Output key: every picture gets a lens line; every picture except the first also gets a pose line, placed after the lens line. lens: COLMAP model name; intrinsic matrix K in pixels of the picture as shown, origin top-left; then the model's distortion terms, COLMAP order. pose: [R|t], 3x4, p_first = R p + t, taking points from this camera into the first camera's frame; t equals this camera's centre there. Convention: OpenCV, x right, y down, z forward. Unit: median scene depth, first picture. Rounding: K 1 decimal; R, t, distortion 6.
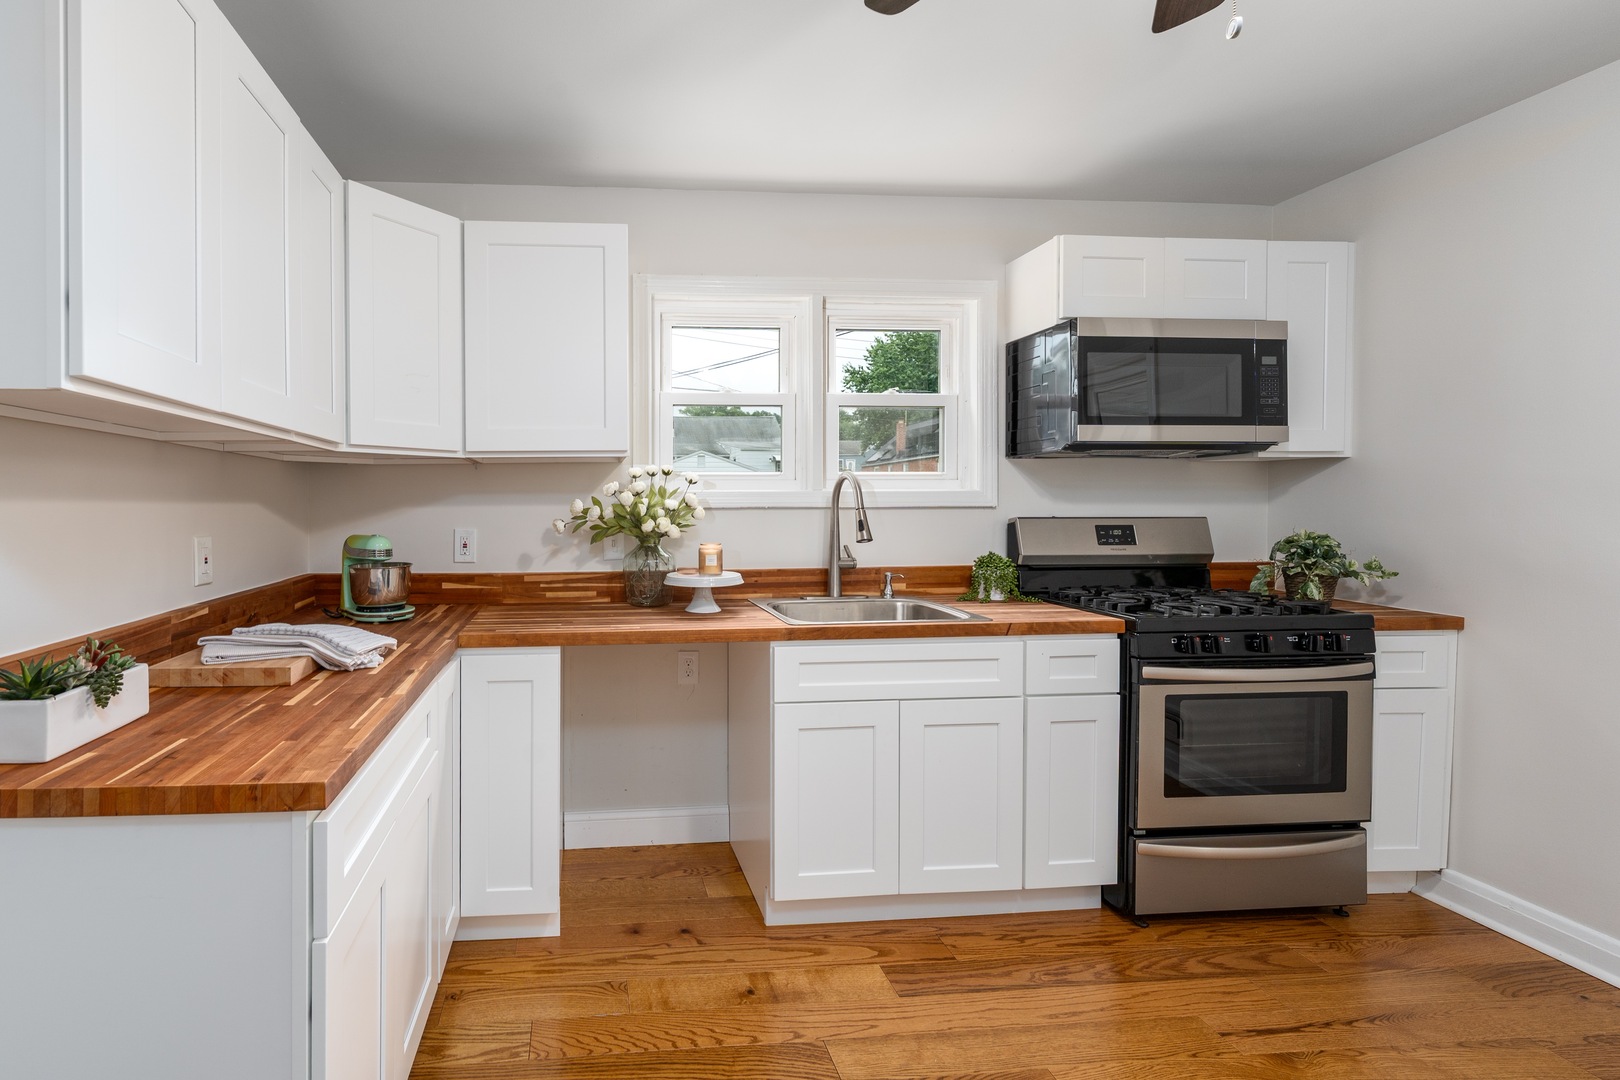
lens RADIAL K [[738.1, 0, 639.8], [0, 738.1, 501.1], [0, 0, 1]] dist [0.000915, -0.000371]
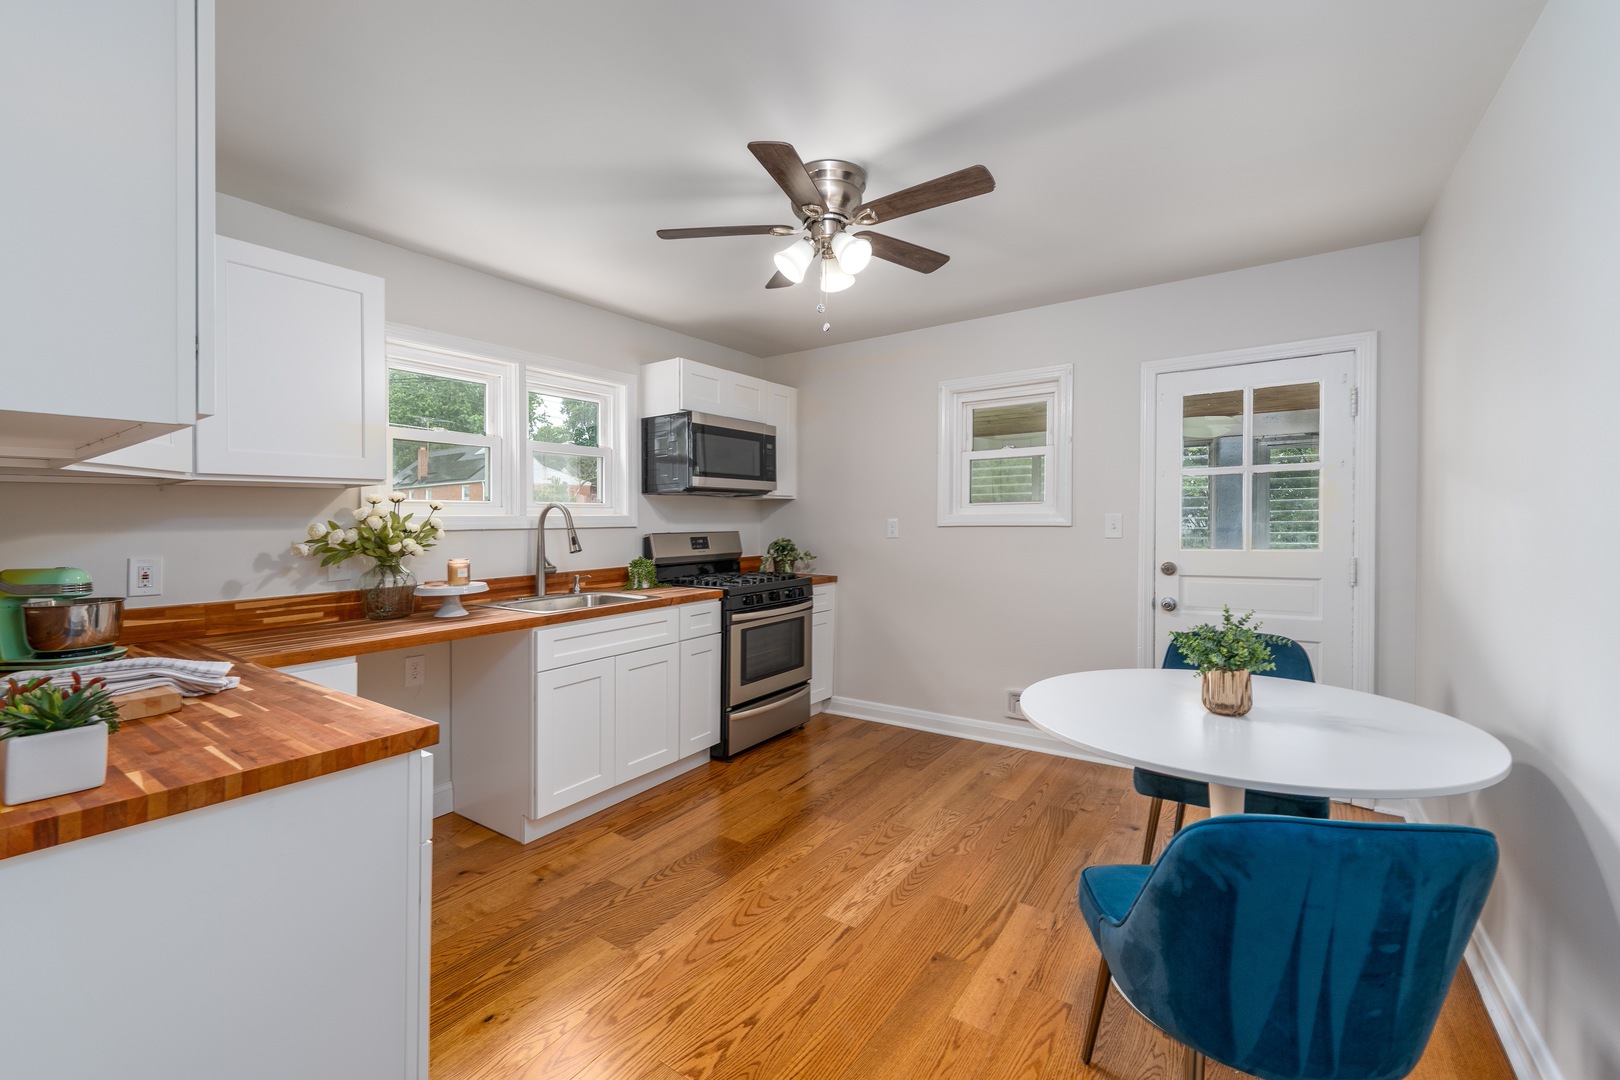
lens RADIAL K [[672.3, 0, 817.1], [0, 672.3, 526.7], [0, 0, 1]] dist [-0.000817, -0.000276]
pose [[0.621654, -0.010795, 0.783217, -0.410845], [0.008042, 0.999940, 0.007399, 0.000763], [-0.783251, 0.001699, 0.621704, -0.151145]]
